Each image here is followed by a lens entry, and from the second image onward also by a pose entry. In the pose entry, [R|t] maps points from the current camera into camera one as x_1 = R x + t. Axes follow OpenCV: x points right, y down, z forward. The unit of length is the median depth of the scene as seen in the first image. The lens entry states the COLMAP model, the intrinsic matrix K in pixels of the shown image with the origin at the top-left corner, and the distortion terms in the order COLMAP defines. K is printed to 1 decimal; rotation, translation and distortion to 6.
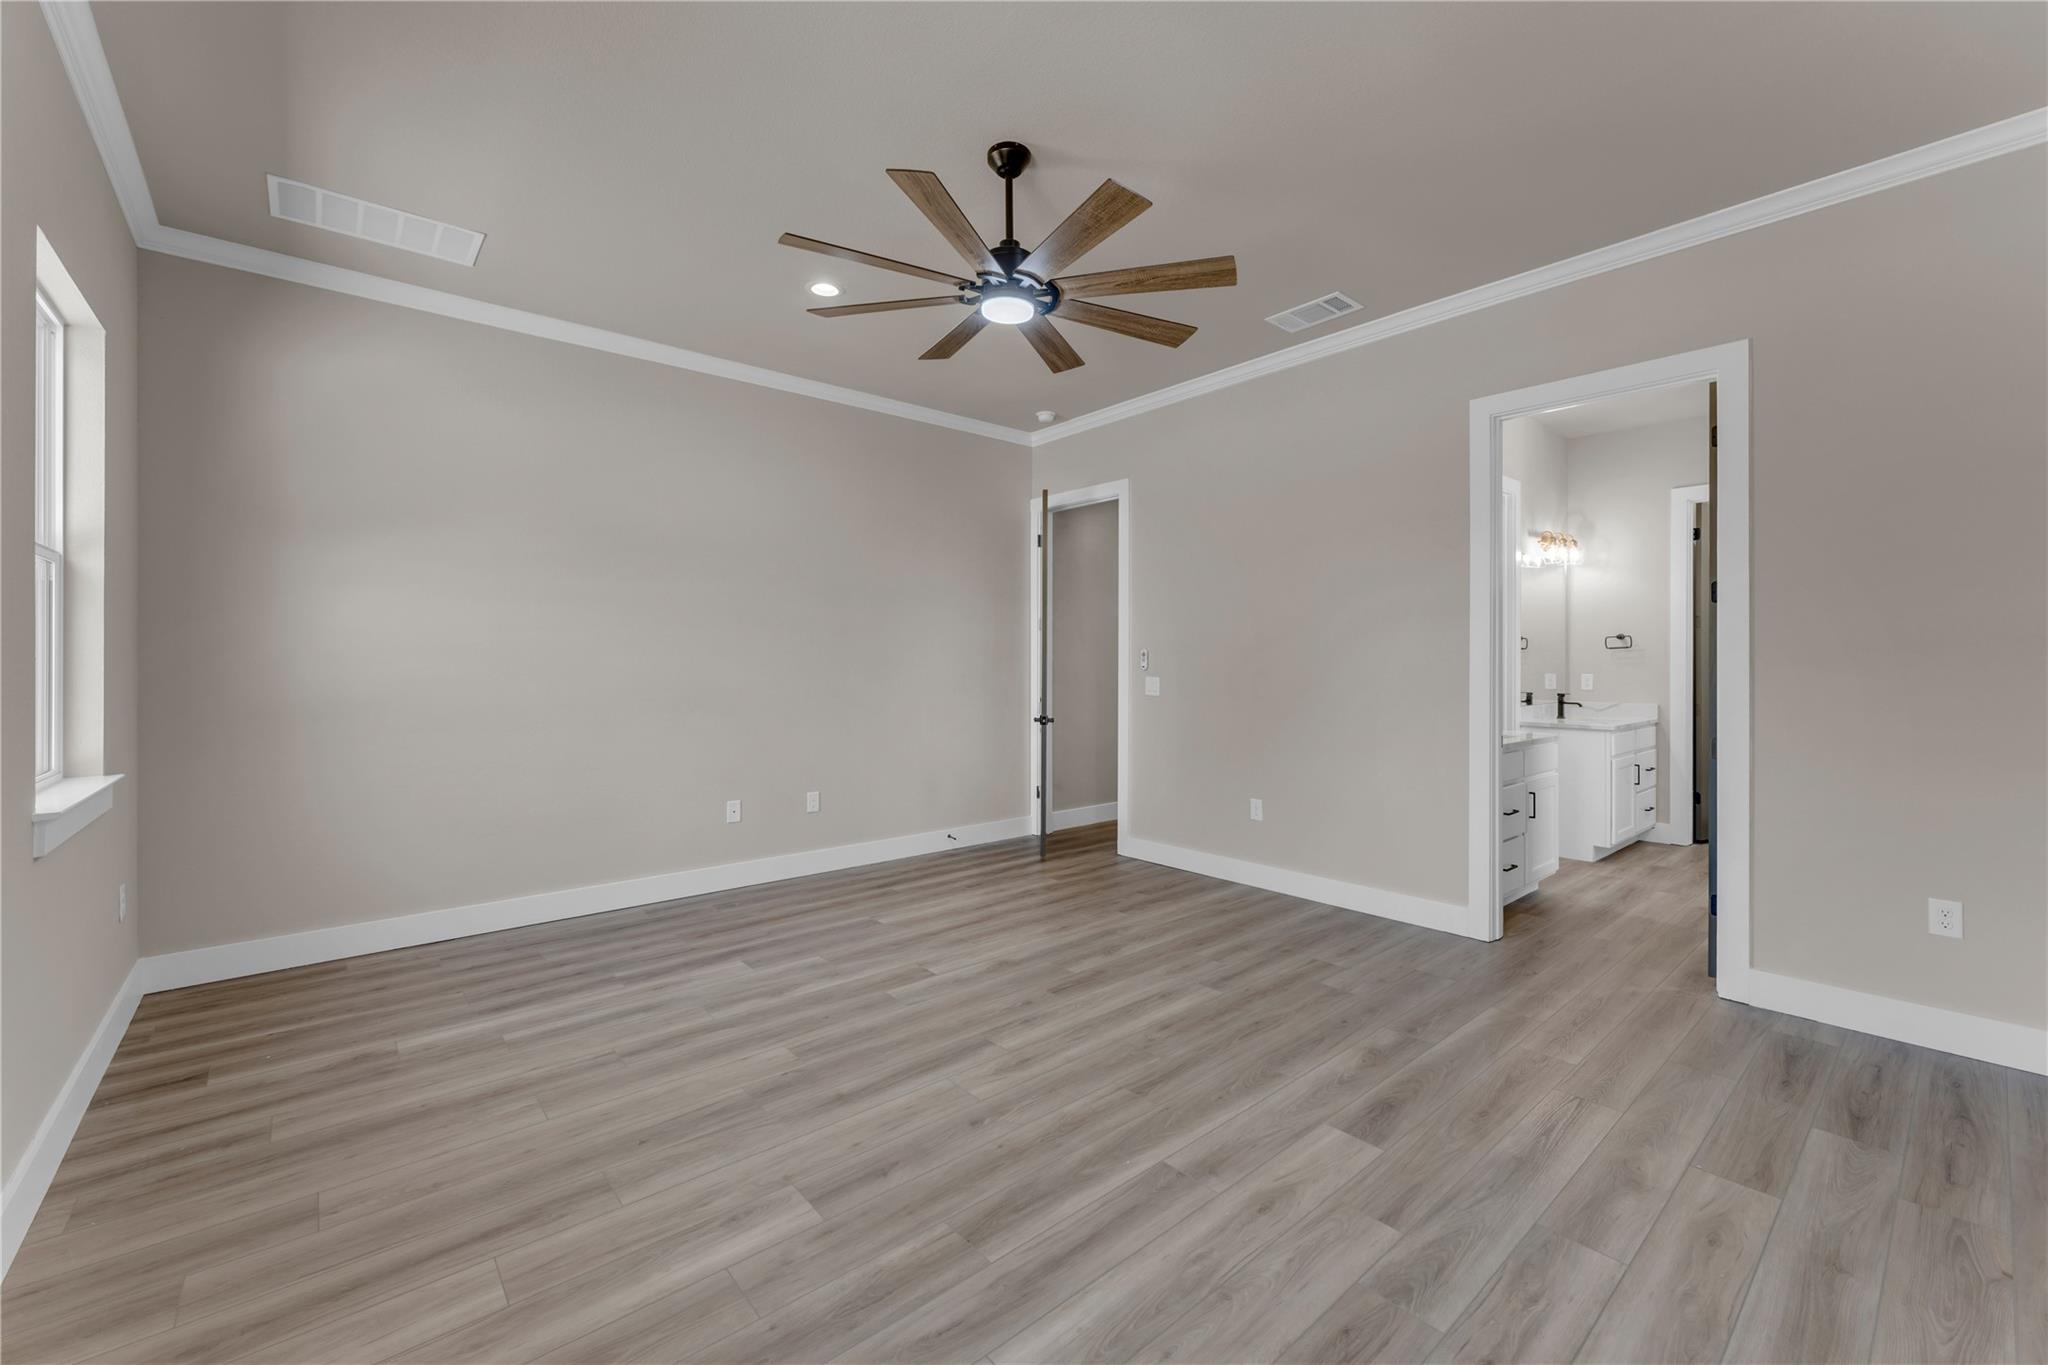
lens RADIAL K [[827.6, 0, 1023.8], [0, 827.6, 668.8], [0, 0, 1]] dist [-0.000373, 0.000045]
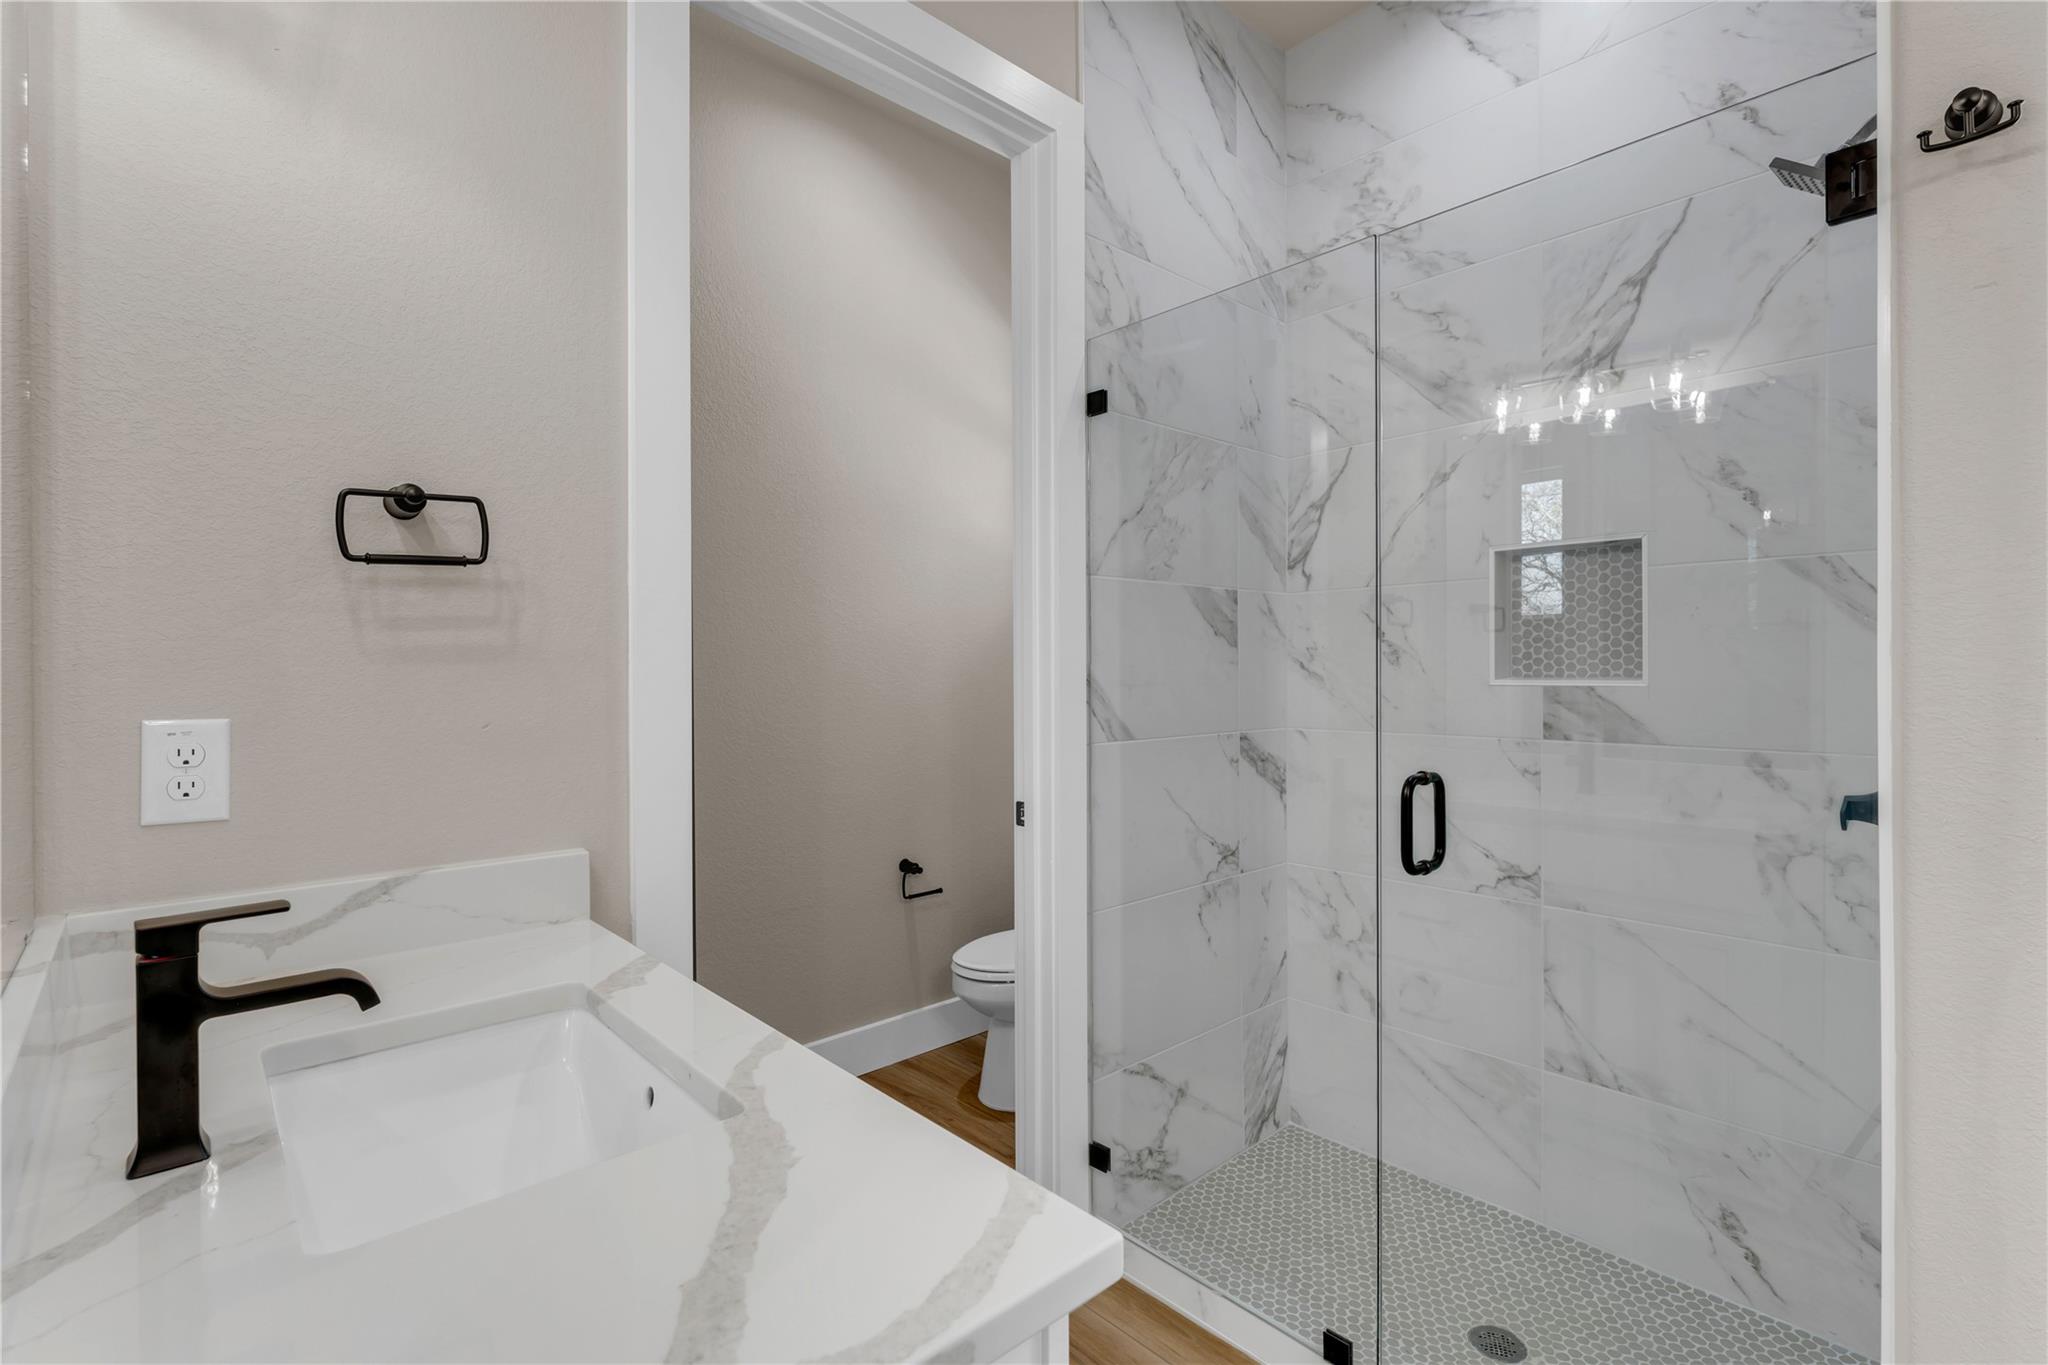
lens RADIAL K [[933.0, 0, 1019.5], [0, 933.0, 681.5], [0, 0, 1]] dist [-0.000136, 0.000100]
pose [[-0.041658, 0.000549, 0.999132, 0.529142], [0.008060, 0.999967, -0.000213, 0.000932], [-0.999099, 0.008044, -0.041661, 0.898359]]
